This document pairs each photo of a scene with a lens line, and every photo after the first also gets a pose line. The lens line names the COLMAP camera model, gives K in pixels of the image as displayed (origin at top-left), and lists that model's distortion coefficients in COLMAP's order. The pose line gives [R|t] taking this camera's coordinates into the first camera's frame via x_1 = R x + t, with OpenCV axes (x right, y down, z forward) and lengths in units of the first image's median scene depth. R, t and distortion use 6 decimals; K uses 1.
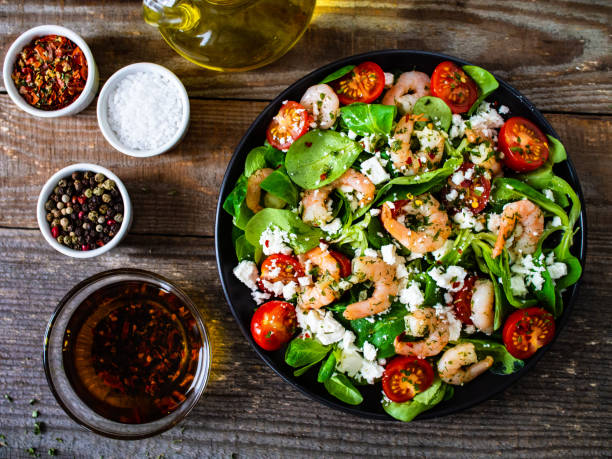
lens RADIAL K [[911.0, 0, 286.1], [0, 911.0, 227.8], [0, 0, 1]] dist [-0.151733, 0.199356]
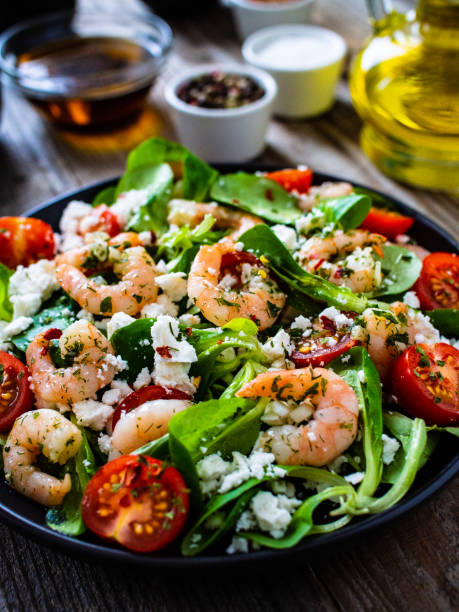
lens RADIAL K [[911.0, 0, 229.5], [0, 911.0, 306.0], [0, 0, 1]] dist [-0.151733, 0.199356]
pose [[0.426540, 0.611861, -0.666101, 0.565164], [-0.903686, 0.318925, -0.285723, 0.179253], [0.037614, 0.723818, 0.688965, 0.569141]]
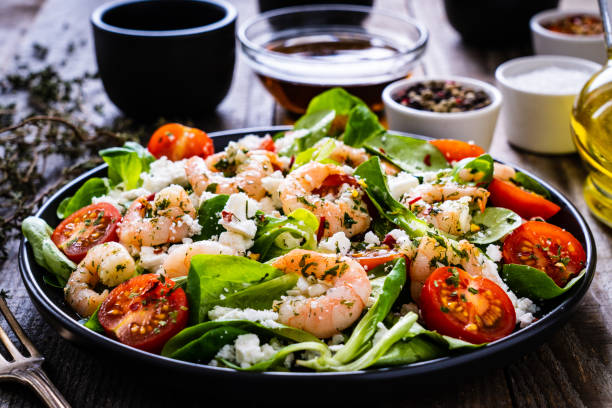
lens RADIAL K [[1343.5, 0, 282.4], [0, 1343.5, 204.1], [0, 0, 1]] dist [0.002420, 0.005241]
pose [[0.010707, 0.465459, -0.885005, 1.005252], [-0.999268, 0.037490, 0.007627, 0.017462], [0.036729, 0.884275, 0.465520, 0.539500]]
